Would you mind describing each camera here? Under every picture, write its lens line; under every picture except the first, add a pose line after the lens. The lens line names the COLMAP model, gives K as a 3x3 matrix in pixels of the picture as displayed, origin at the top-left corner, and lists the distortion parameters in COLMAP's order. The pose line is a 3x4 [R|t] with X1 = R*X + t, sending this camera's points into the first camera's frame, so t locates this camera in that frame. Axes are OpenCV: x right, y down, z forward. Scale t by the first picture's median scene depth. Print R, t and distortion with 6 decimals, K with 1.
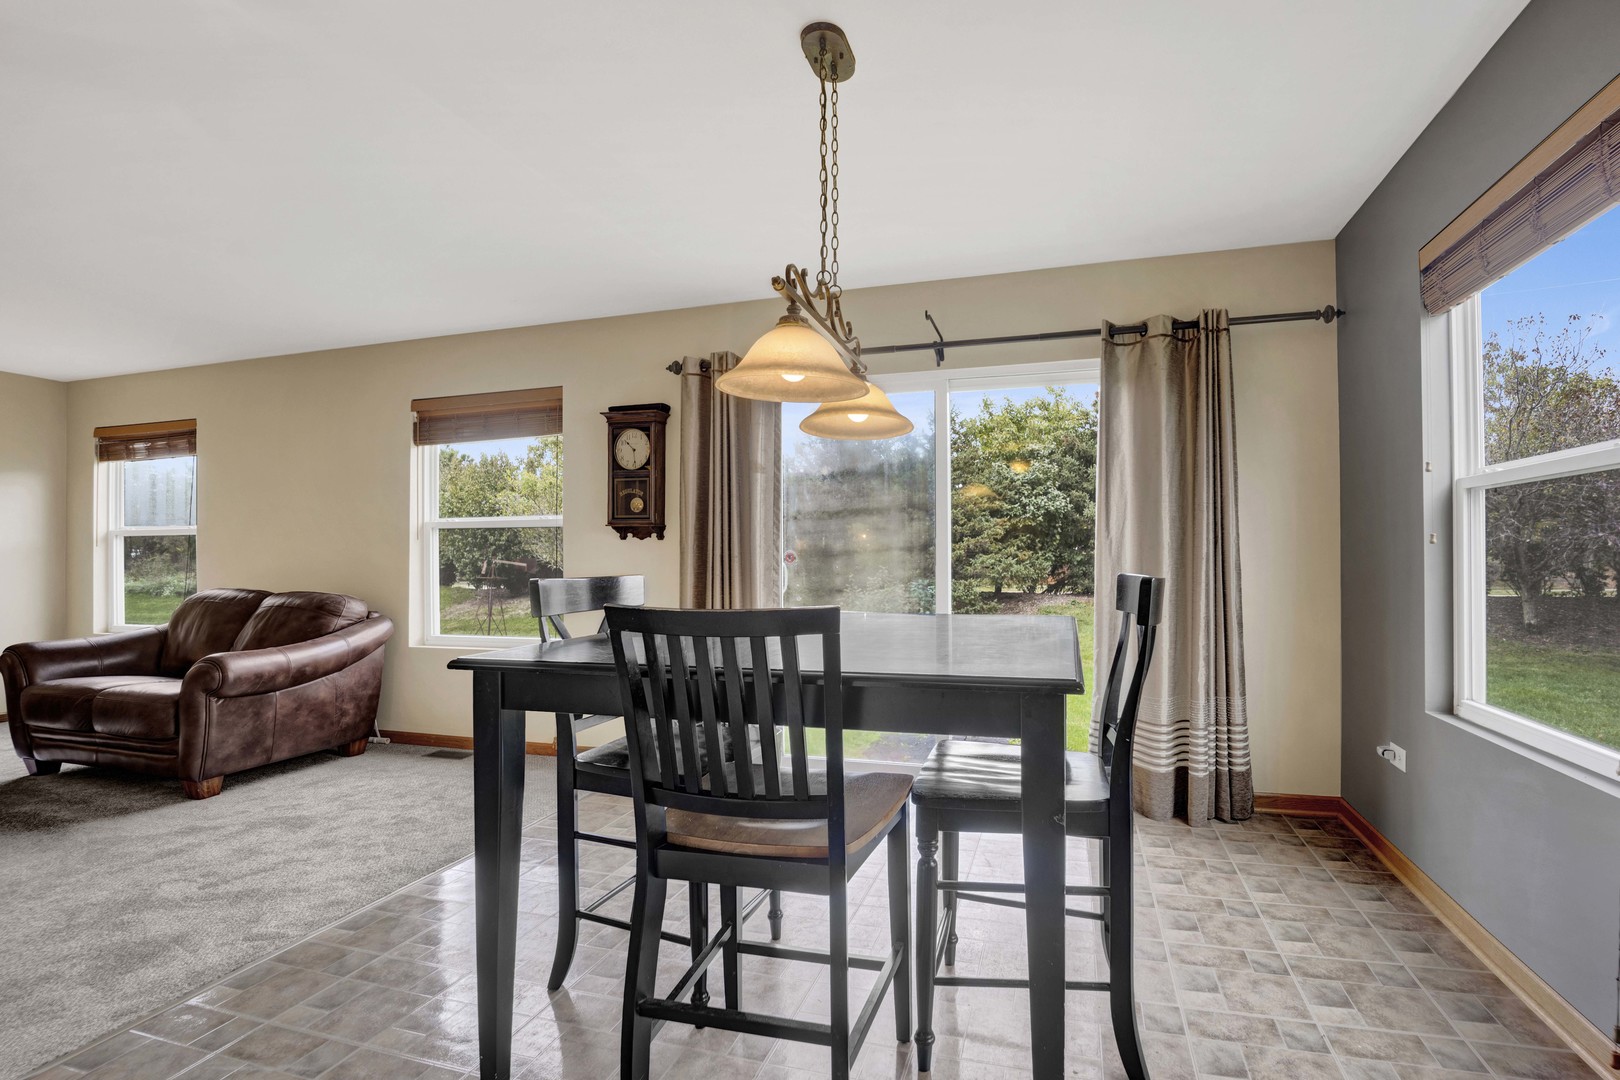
lens RADIAL K [[683.9, 0, 879.4], [0, 683.9, 562.6], [0, 0, 1]] dist [-0.017109, -0.000644]
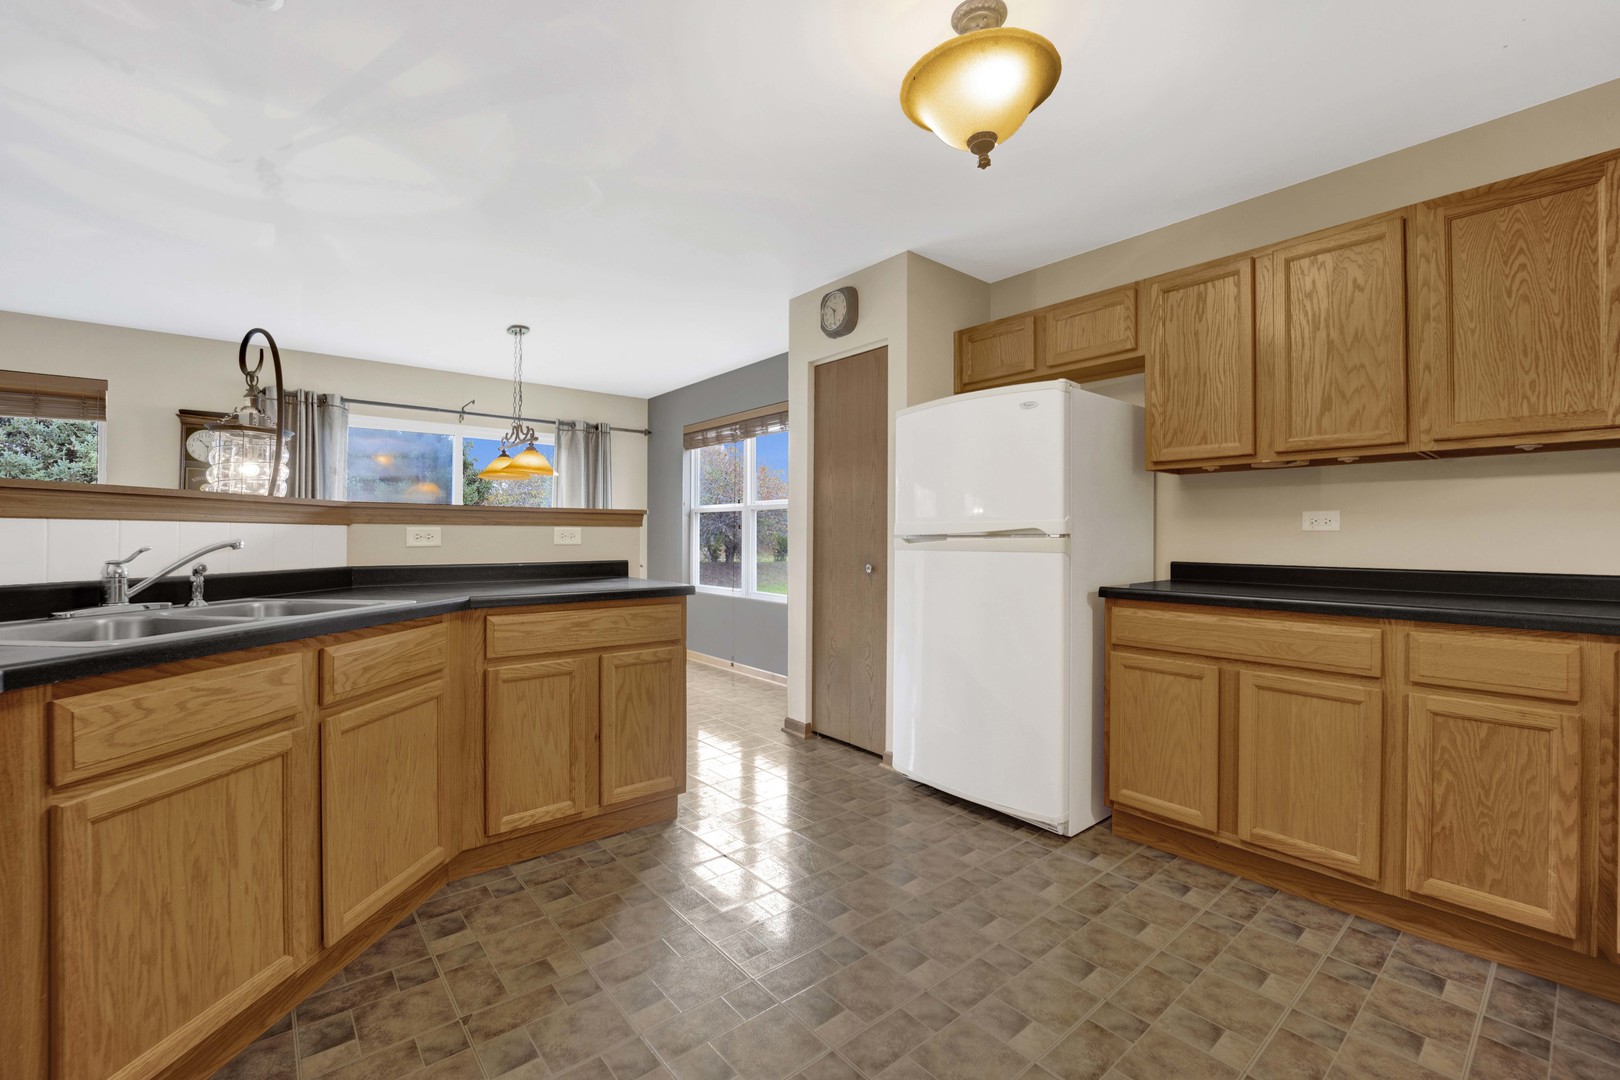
lens RADIAL K [[674.3, 0, 806.4], [0, 674.3, 537.0], [0, 0, 1]] dist [-0.016984, -0.000690]
pose [[0.579626, 0.009262, 0.814830, -0.865593], [-0.007157, 0.999955, -0.006275, 0.005847], [-0.814851, -0.002195, 0.579666, -0.764802]]
